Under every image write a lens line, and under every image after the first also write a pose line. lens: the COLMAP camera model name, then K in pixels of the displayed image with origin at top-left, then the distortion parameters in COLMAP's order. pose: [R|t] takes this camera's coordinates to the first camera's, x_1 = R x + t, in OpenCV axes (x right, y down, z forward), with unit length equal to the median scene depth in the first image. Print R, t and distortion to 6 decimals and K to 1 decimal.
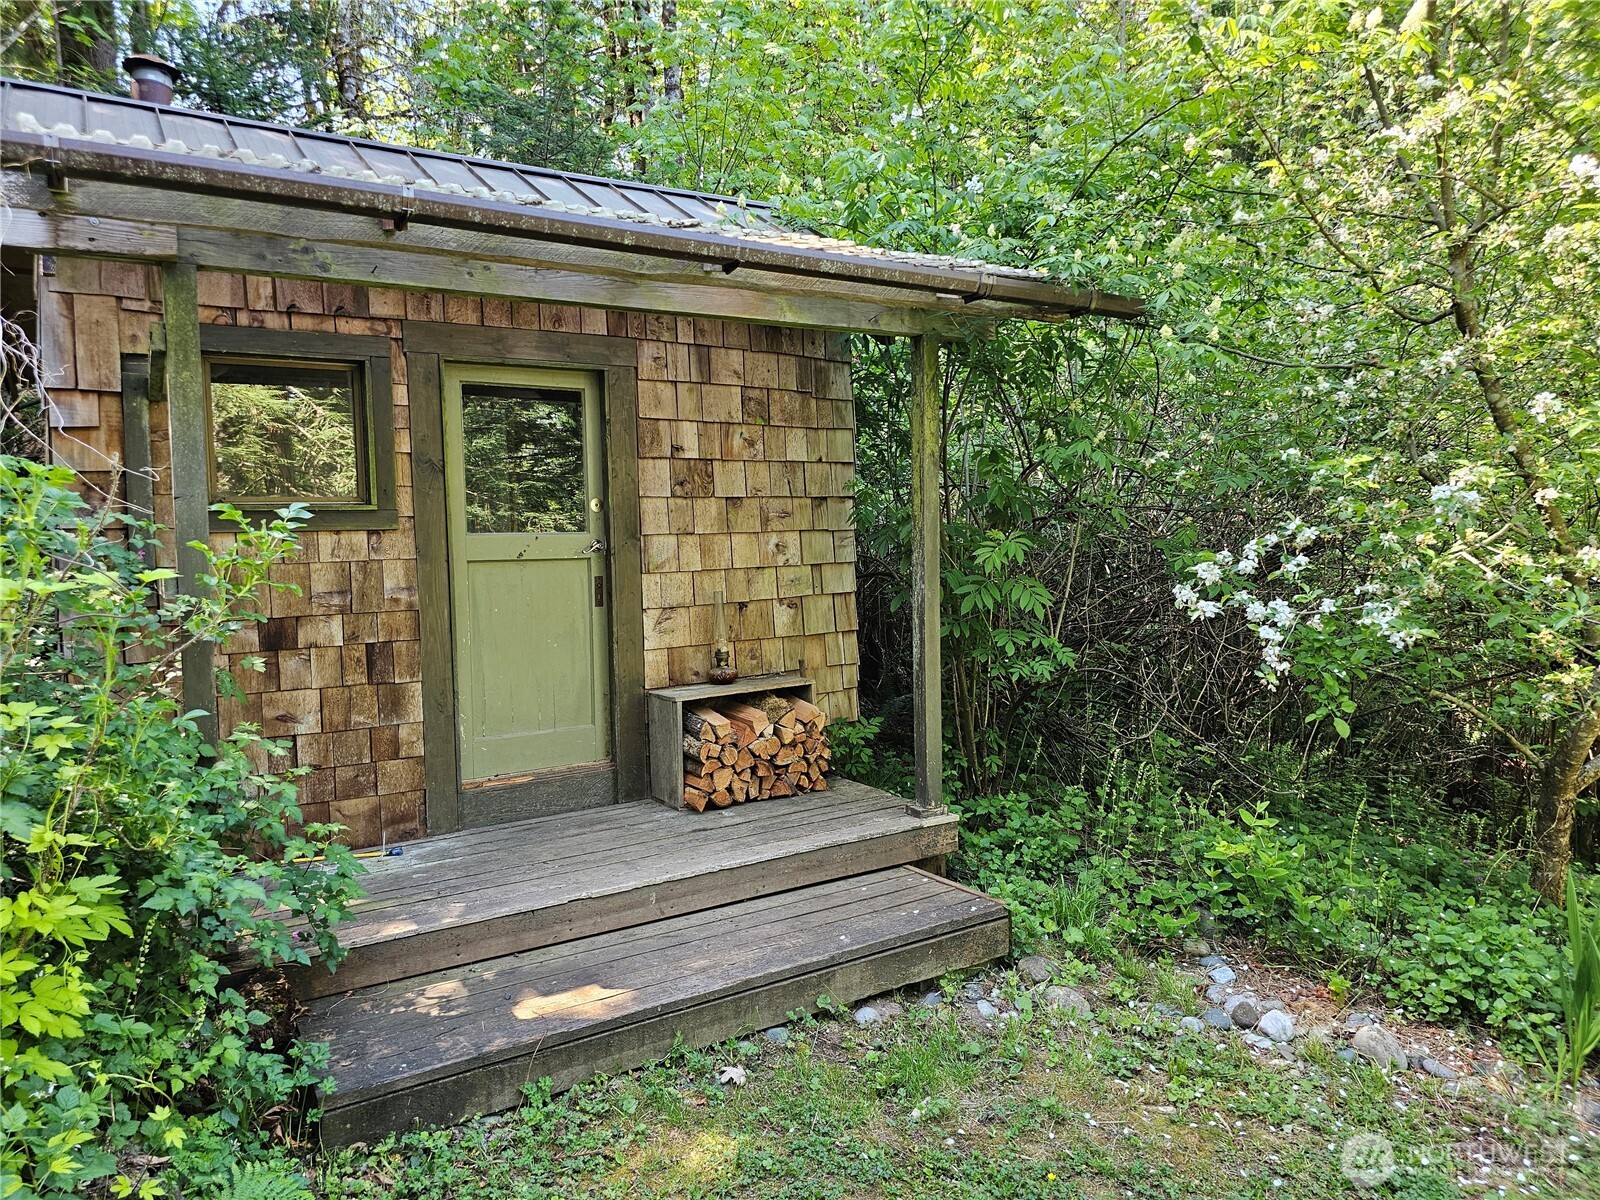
lens RADIAL K [[1069.0, 0, 800.0], [0, 1069.0, 589.3], [0, 0, 1]] dist [0.001020, -0.002948]
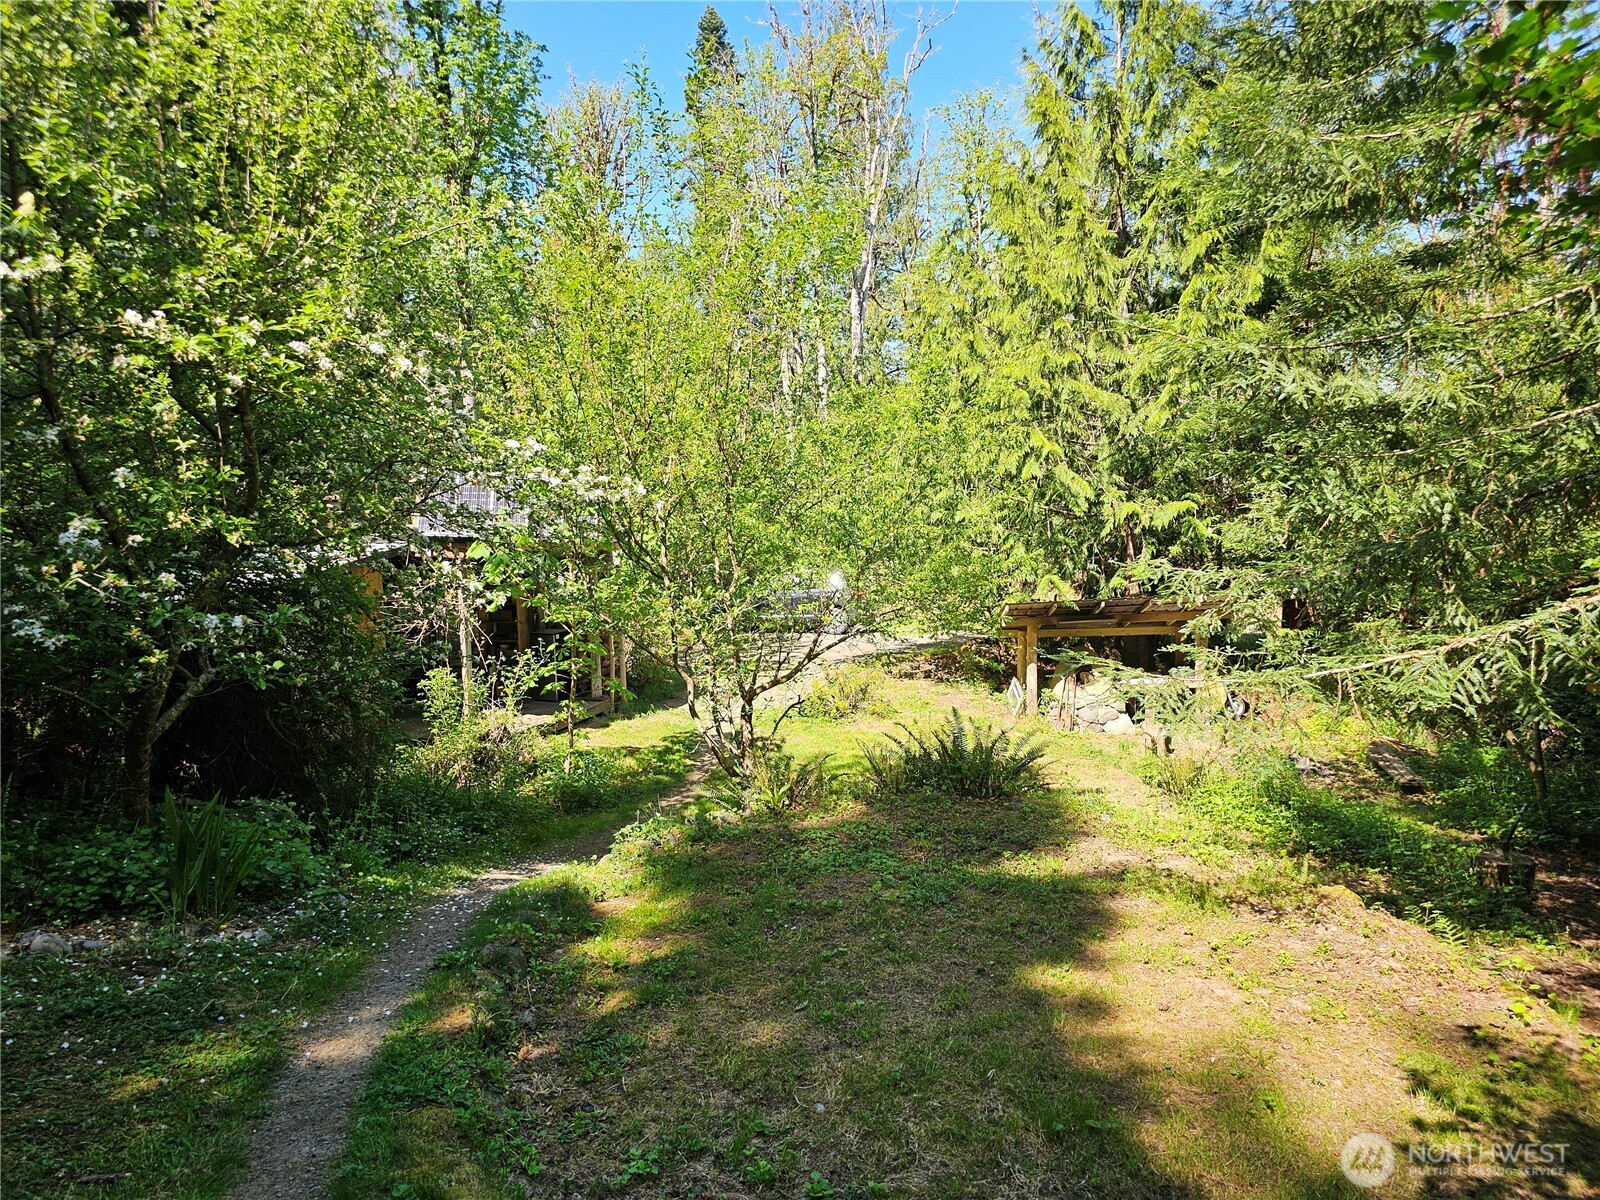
lens RADIAL K [[1069.0, 0, 799.3], [0, 1069.0, 593.9], [0, 0, 1]] dist [0.001020, -0.002948]
pose [[0.335103, -0.057203, 0.940443, -0.383149], [0.058327, 0.997500, 0.039890, -0.015235], [-0.940374, 0.041486, 0.337602, -0.362675]]
